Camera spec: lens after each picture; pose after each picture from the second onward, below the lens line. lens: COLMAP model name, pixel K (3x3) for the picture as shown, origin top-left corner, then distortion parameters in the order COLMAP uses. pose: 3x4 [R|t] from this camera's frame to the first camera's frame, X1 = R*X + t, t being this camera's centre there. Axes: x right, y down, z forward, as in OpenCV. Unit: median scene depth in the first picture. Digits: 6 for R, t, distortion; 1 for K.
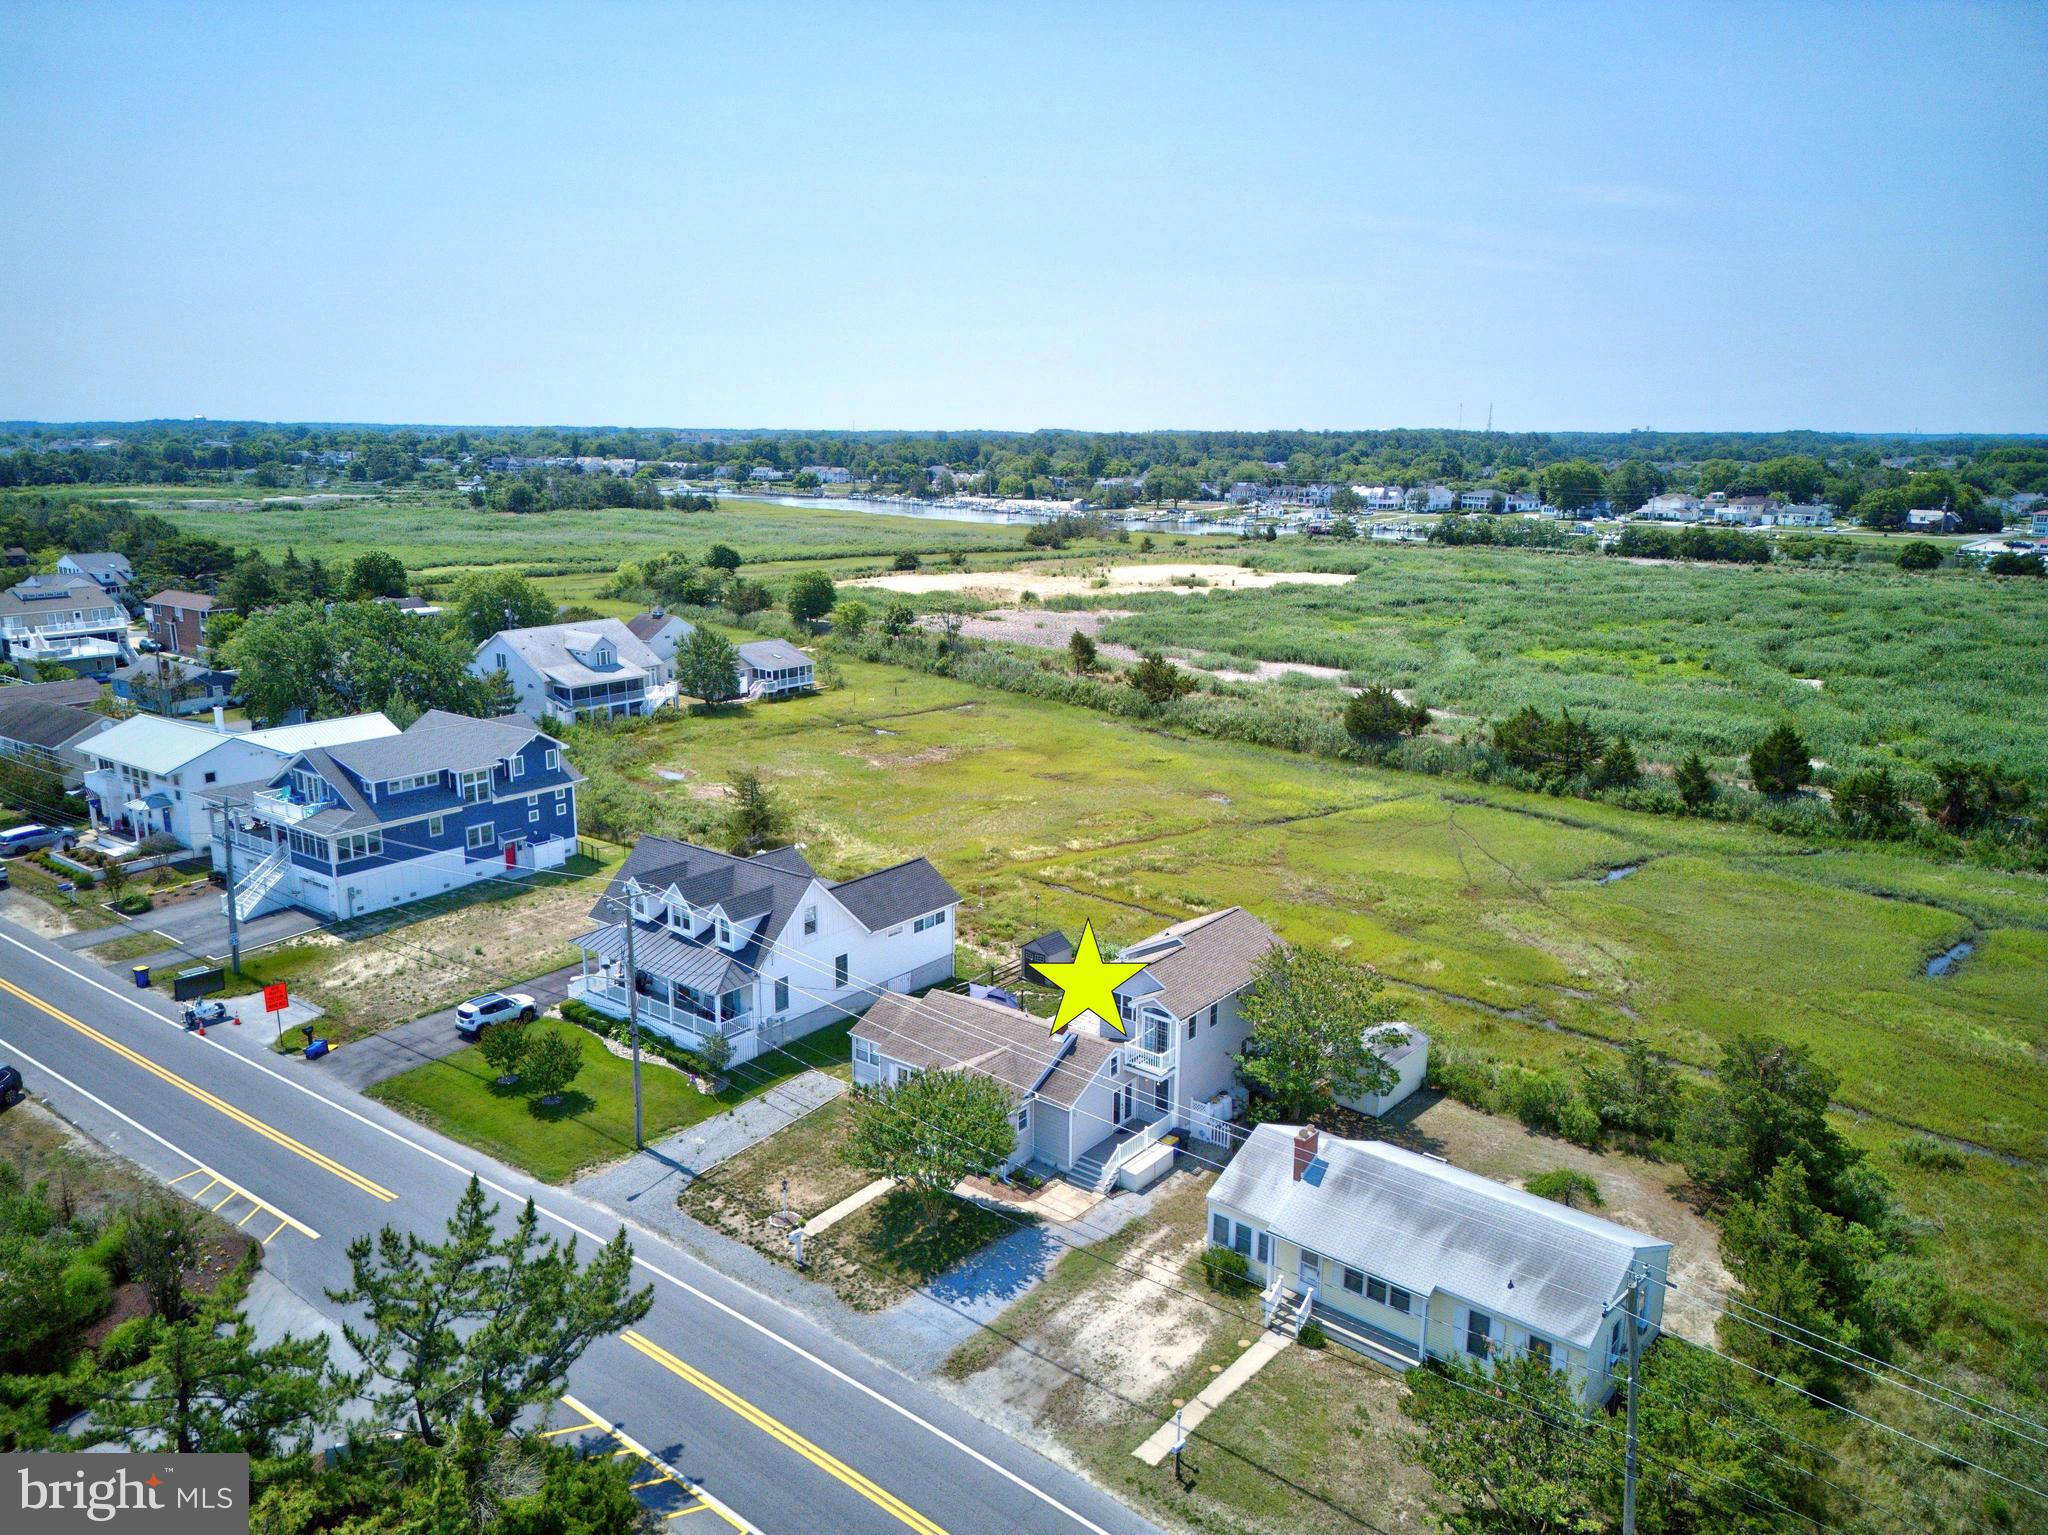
lens RADIAL K [[1440.4, 0, 1024.4], [0, 1440.4, 765.7], [0, 0, 1]] dist [0.071359, -0.066149]
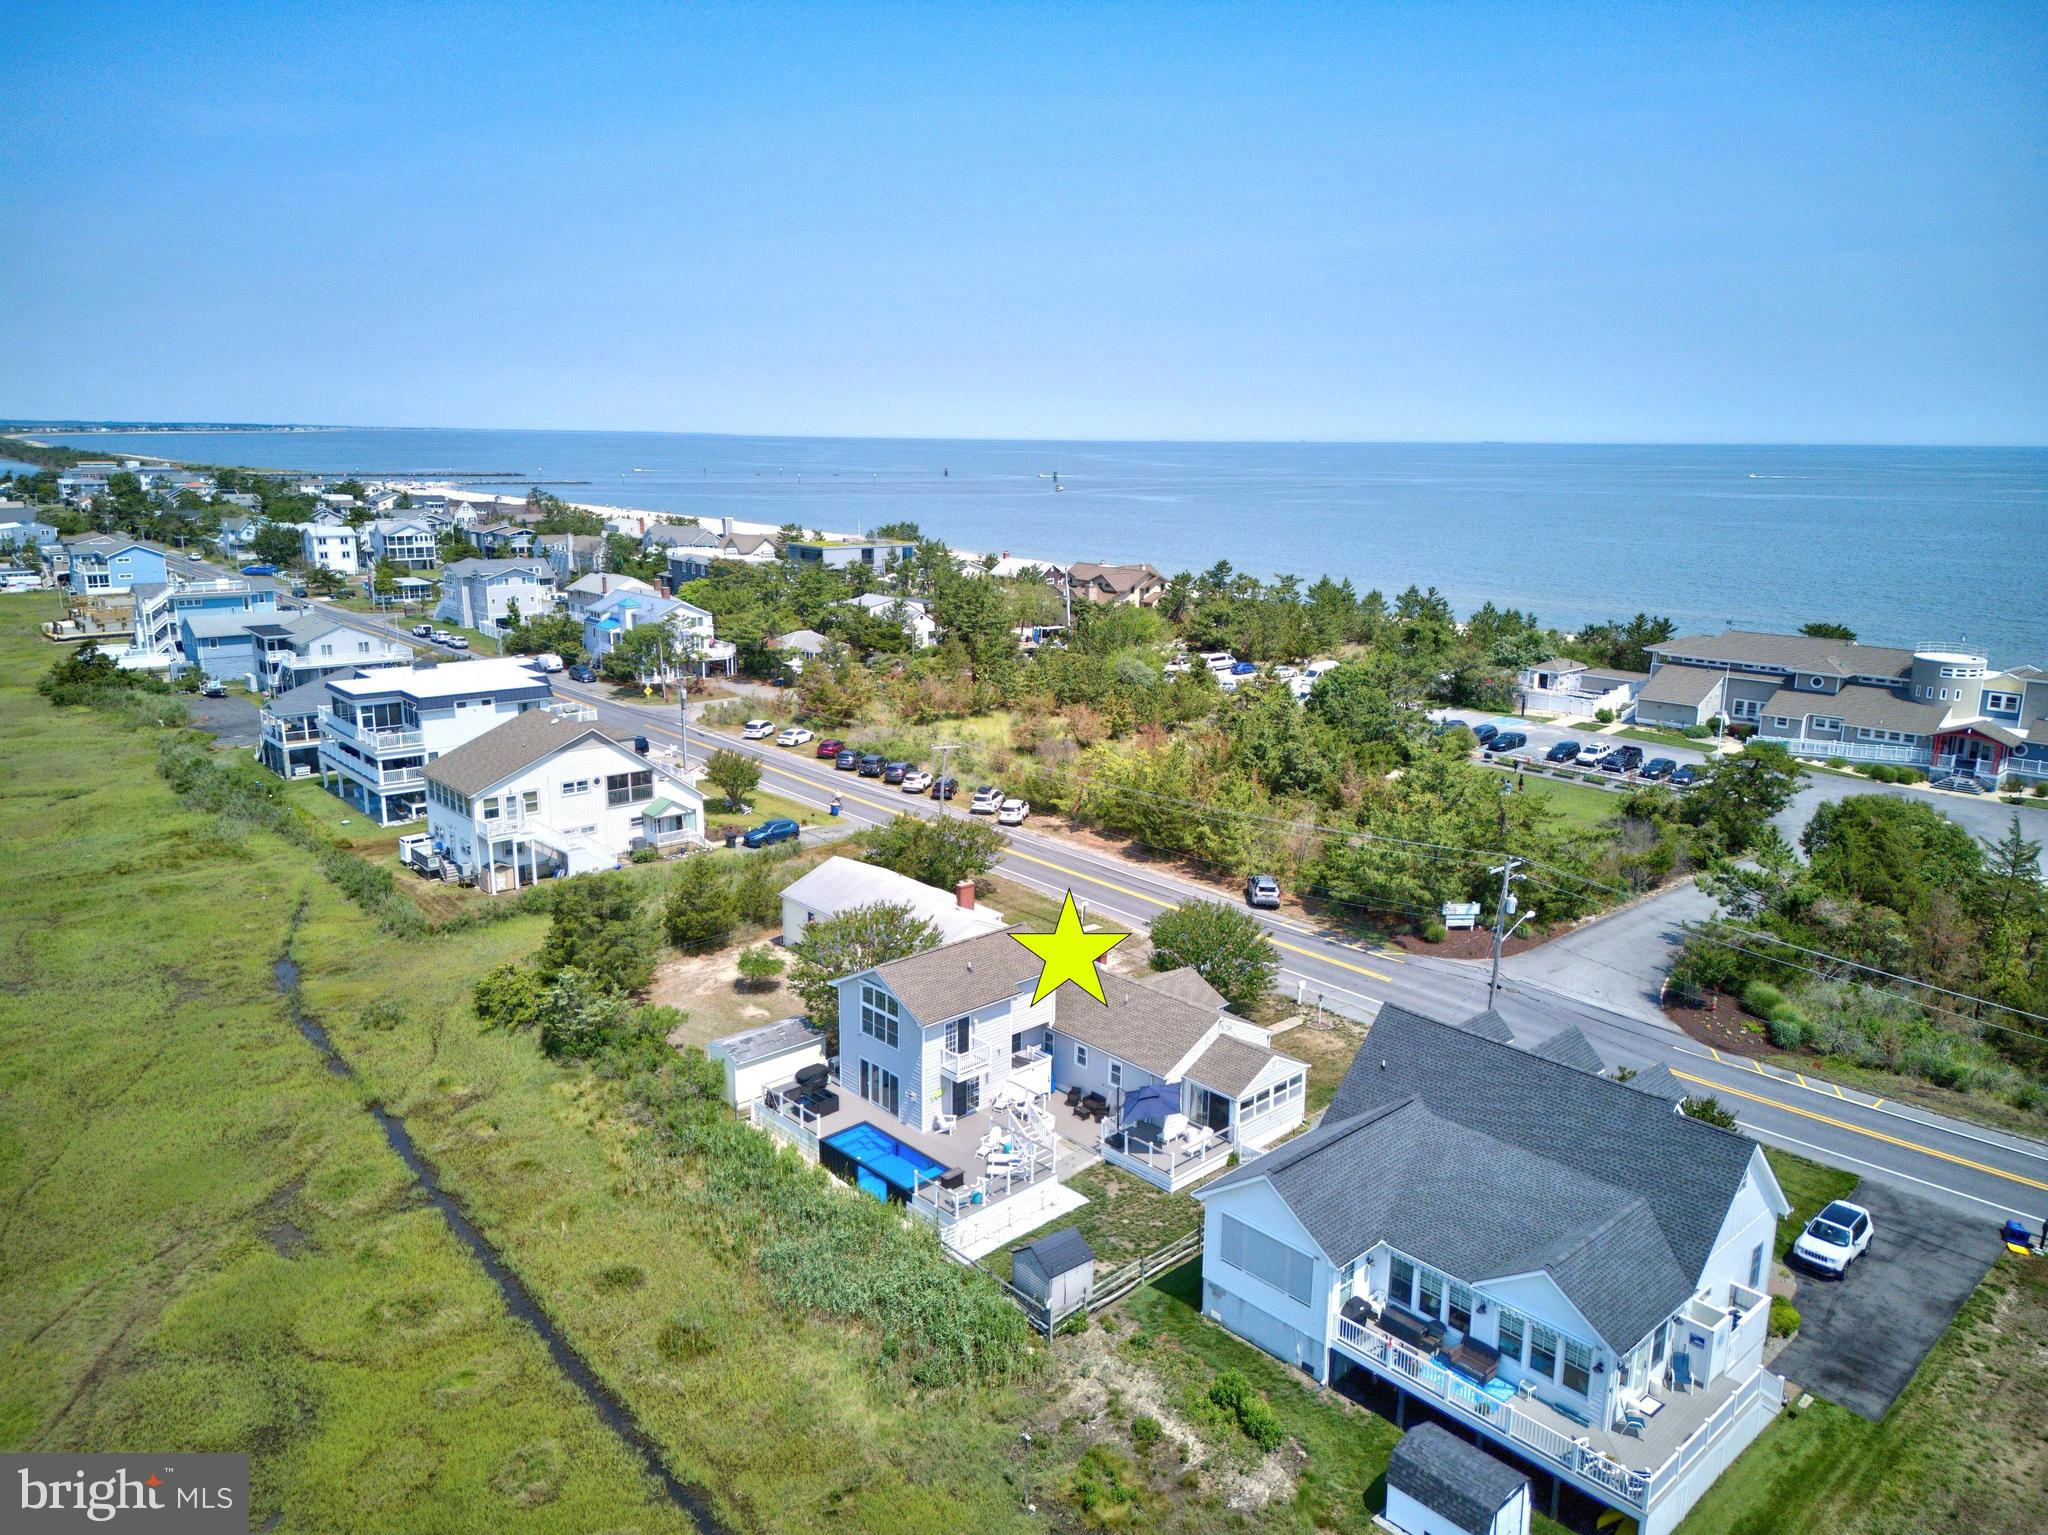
lens RADIAL K [[1440.4, 0, 1026.1], [0, 1440.4, 765.5], [0, 0, 1]] dist [0.071359, -0.066149]
pose [[-0.988774, -0.049467, 0.140990, -0.043028], [0.016847, 0.900682, 0.434152, -0.286575], [-0.148463, 0.431654, -0.889738, 1.248463]]
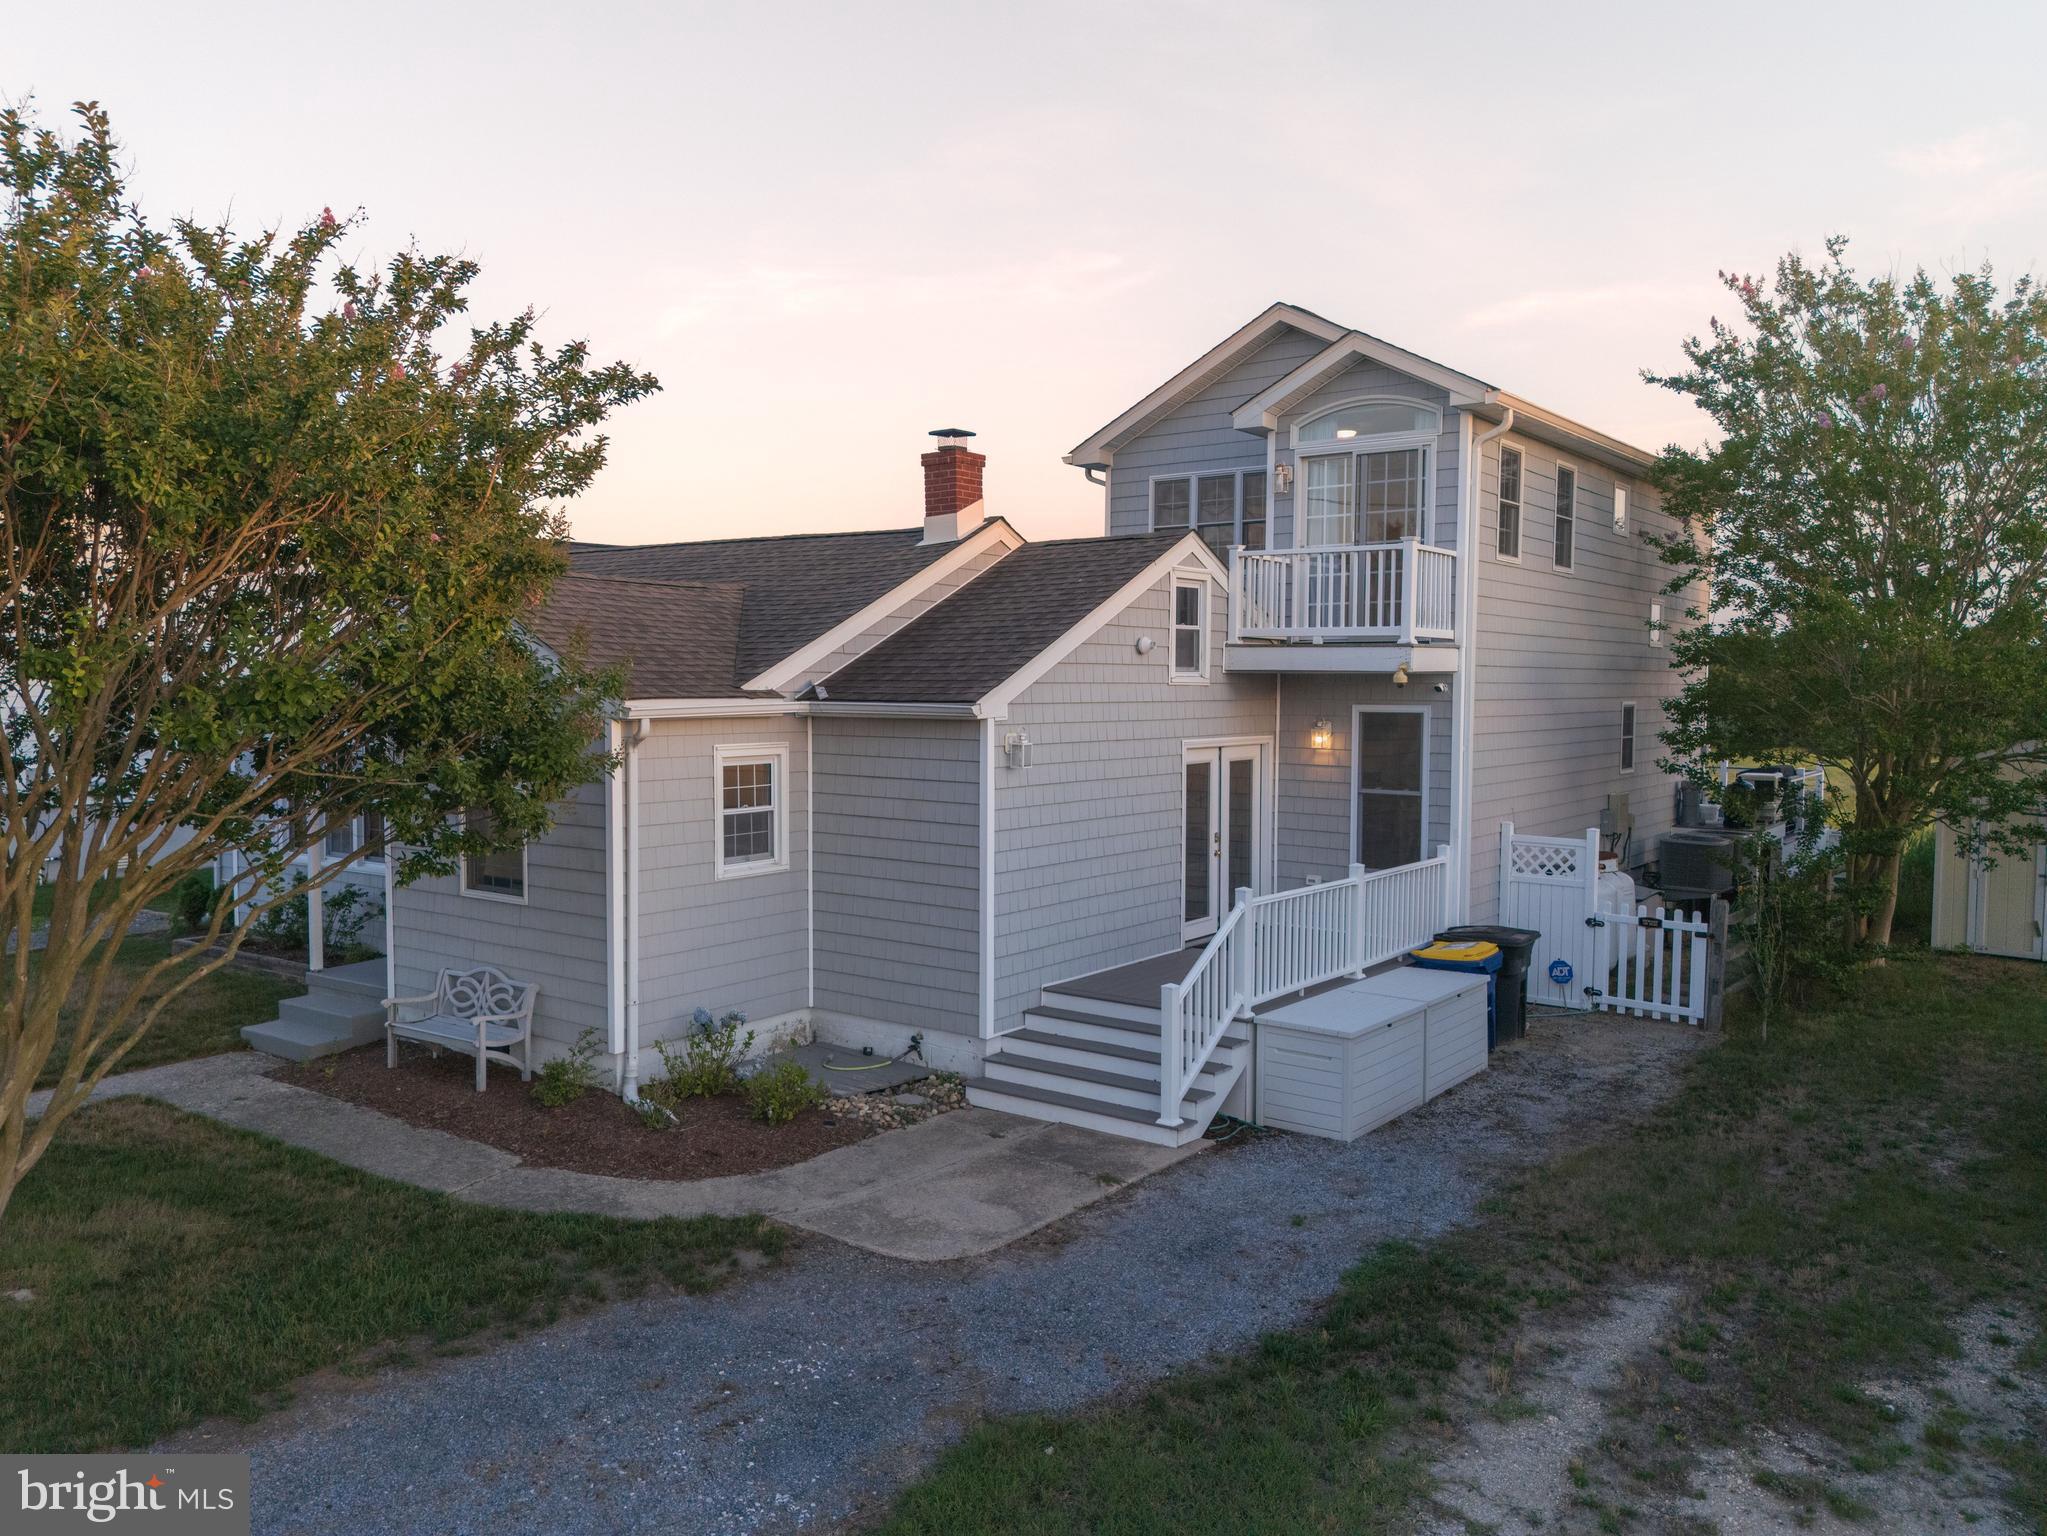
lens RADIAL K [[1531.0, 0, 1036.8], [0, 1531.0, 782.0], [0, 0, 1]] dist [0.042710, -0.009953]
pose [[0.999014, 0.002316, 0.044326, 0.018250], [0.004906, 0.986757, -0.162130, 0.170949], [-0.044114, 0.162187, 0.985773, 0.492170]]
